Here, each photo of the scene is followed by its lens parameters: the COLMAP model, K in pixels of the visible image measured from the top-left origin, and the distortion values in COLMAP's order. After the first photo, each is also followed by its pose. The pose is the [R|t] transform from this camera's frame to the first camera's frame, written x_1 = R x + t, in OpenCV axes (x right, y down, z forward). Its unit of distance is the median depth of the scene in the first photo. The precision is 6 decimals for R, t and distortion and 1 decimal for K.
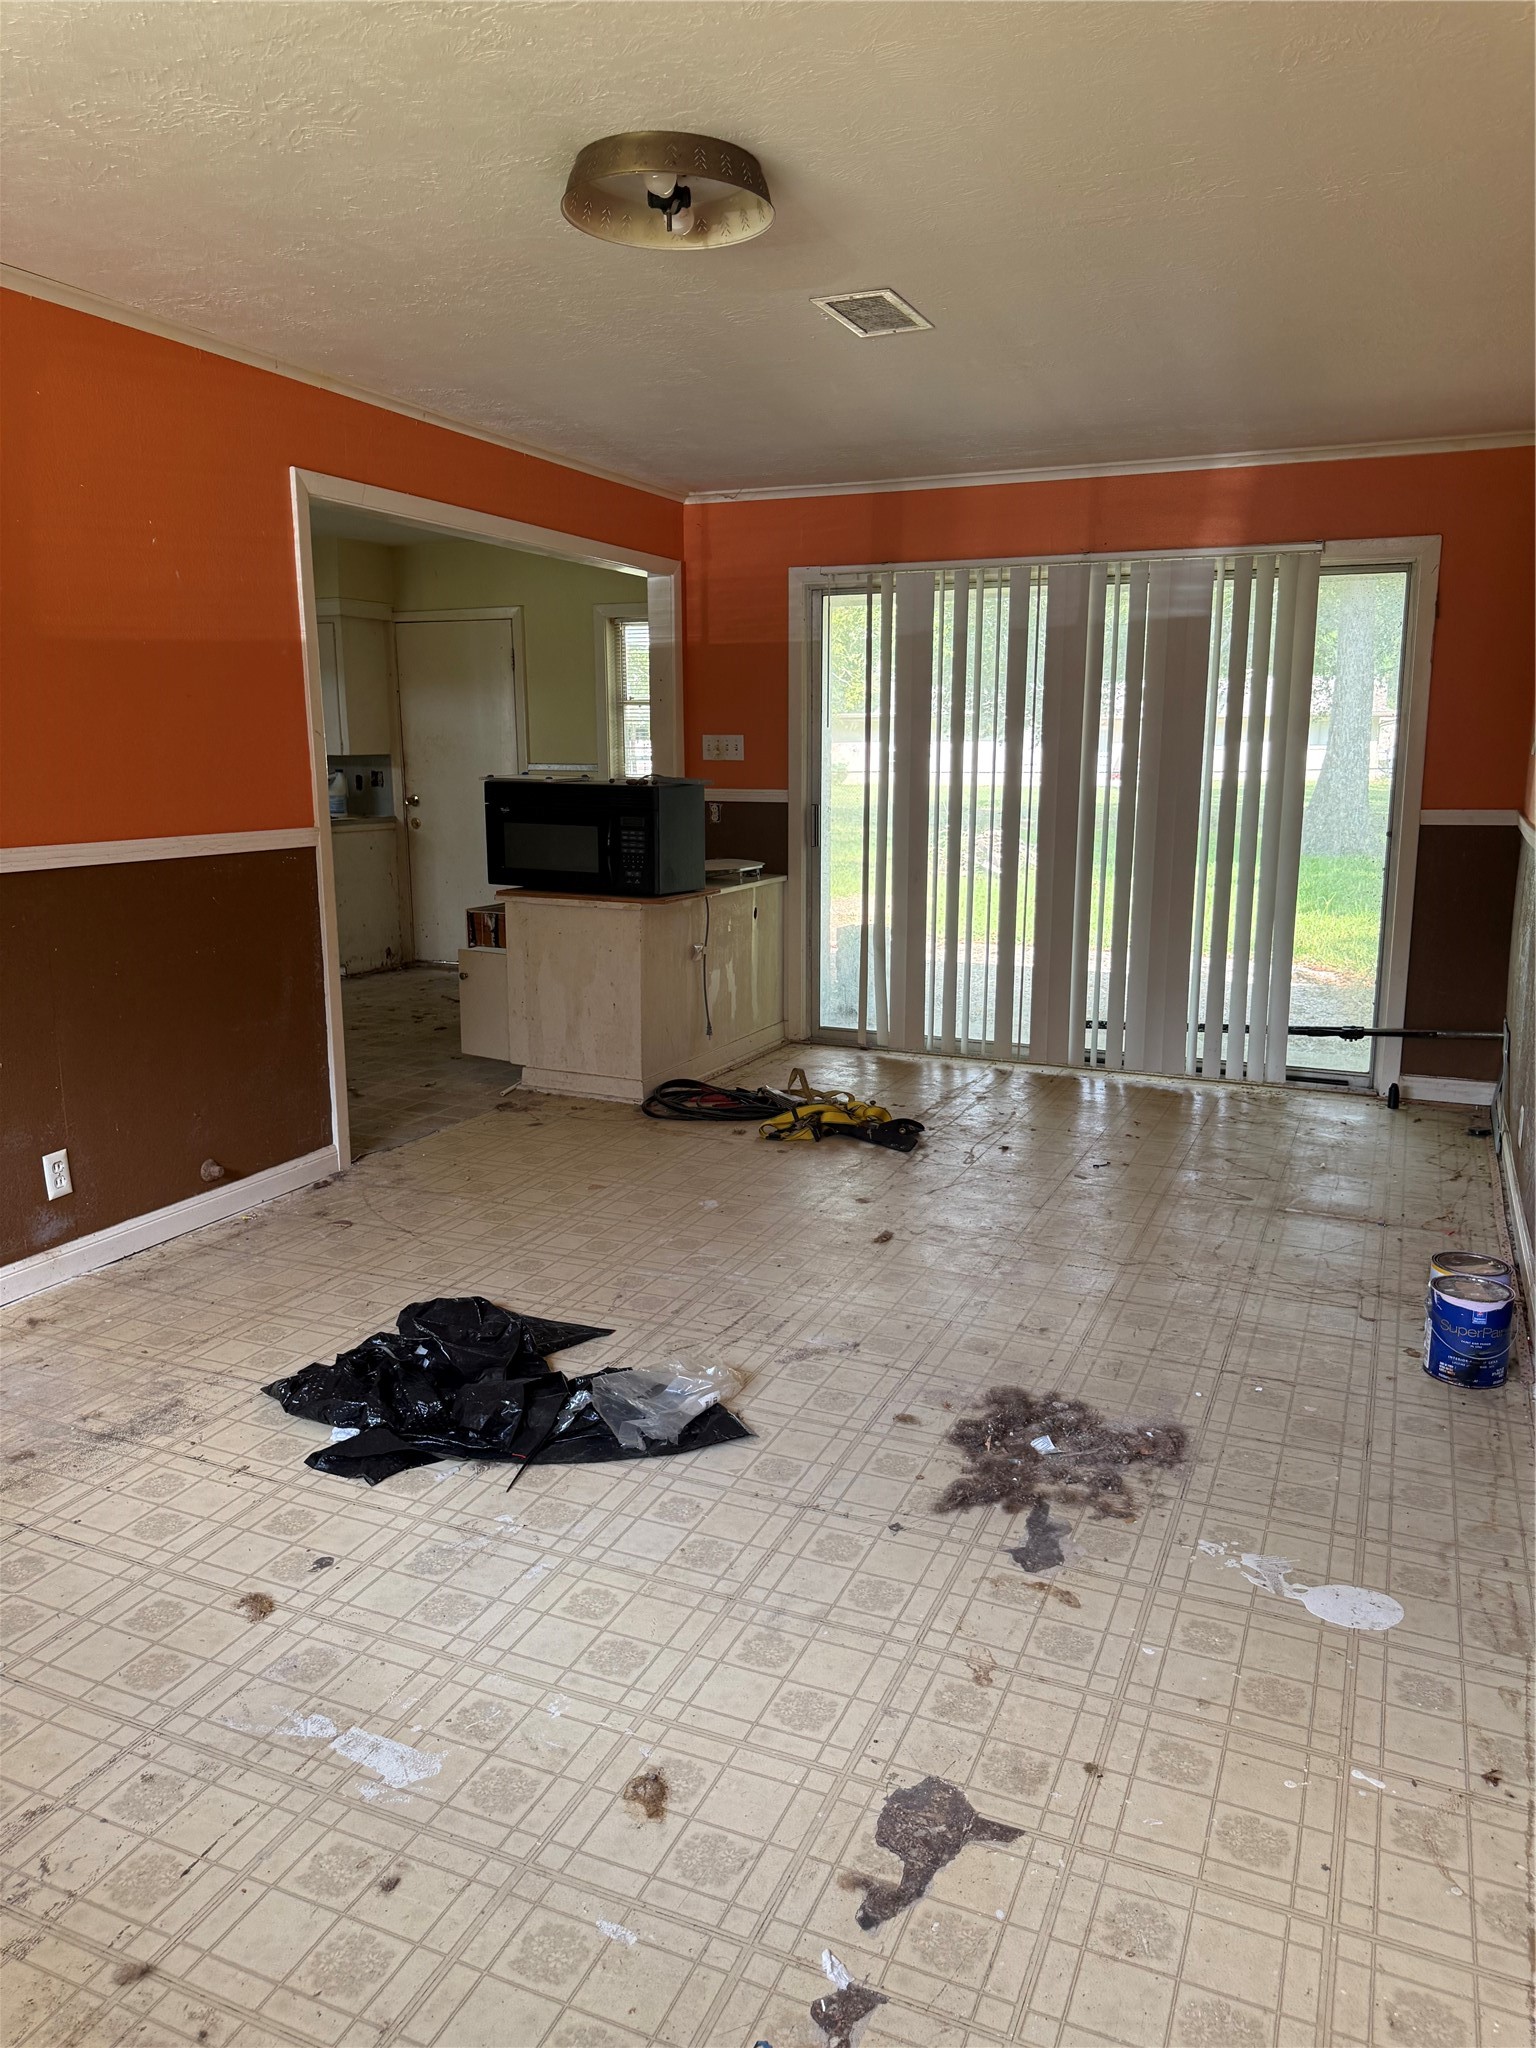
lens RADIAL K [[1446.3, 0, 766.0], [0, 1446.3, 1027.8], [0, 0, 1]] dist [-0.012808, 0.013574]
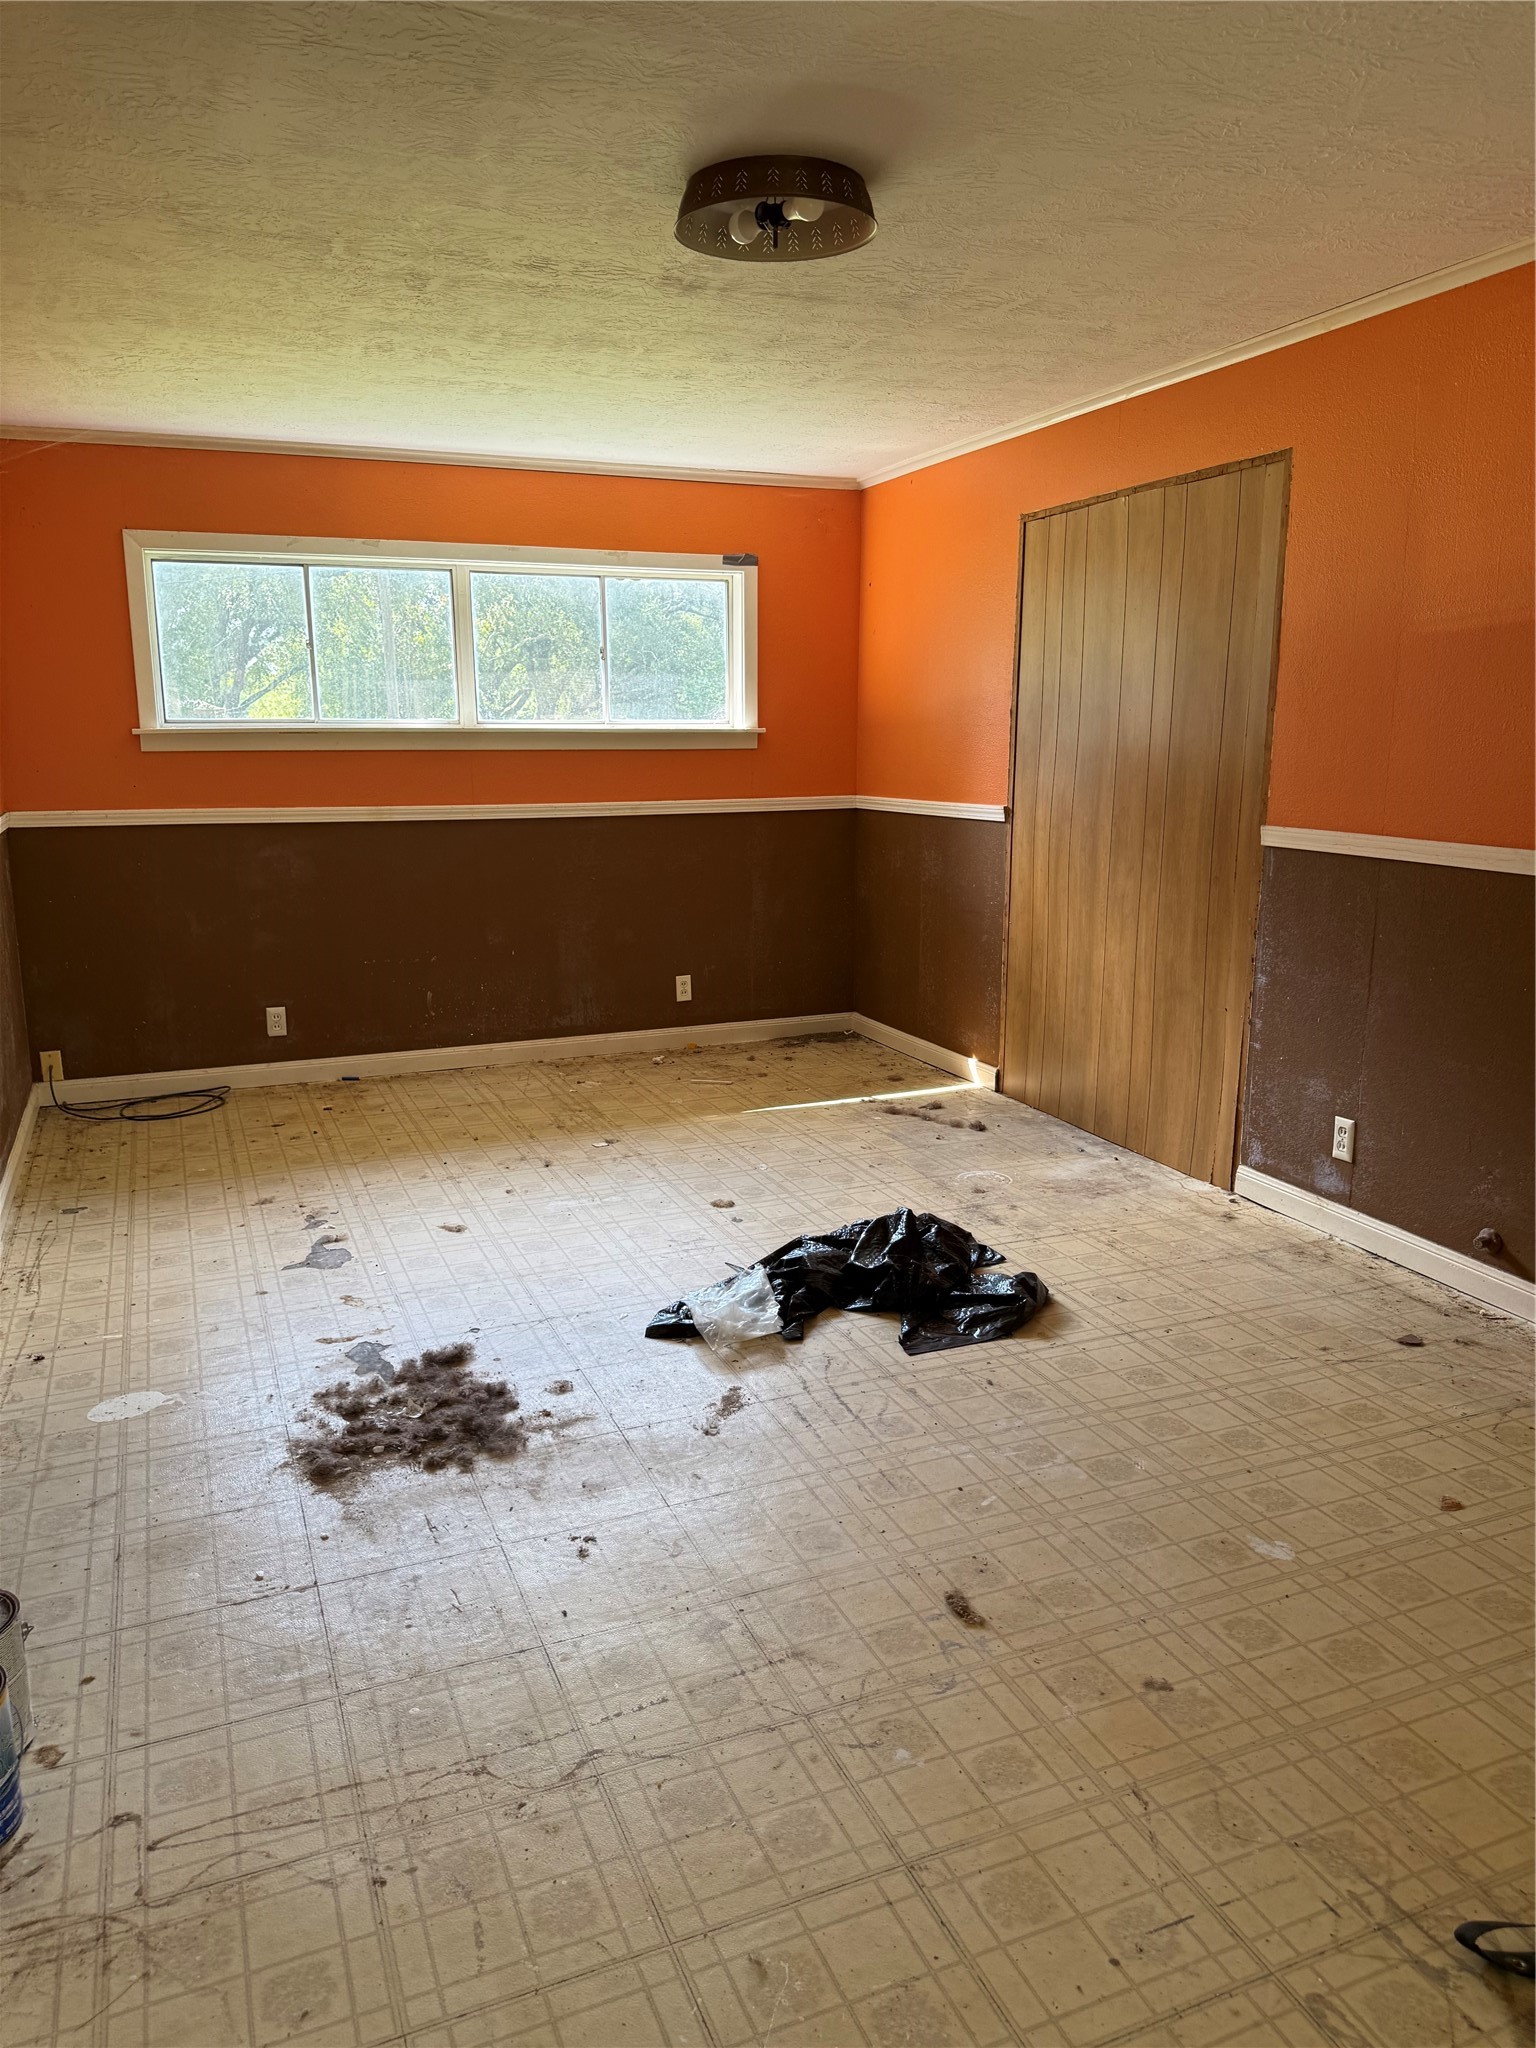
lens RADIAL K [[1446.3, 0, 764.9], [0, 1446.3, 1025.7], [0, 0, 1]] dist [-0.012808, 0.013574]
pose [[-0.693116, 0.146564, -0.705769, 0.715510], [-0.141763, 0.932273, 0.332822, -0.353198], [0.706749, 0.330736, -0.625396, 1.721379]]
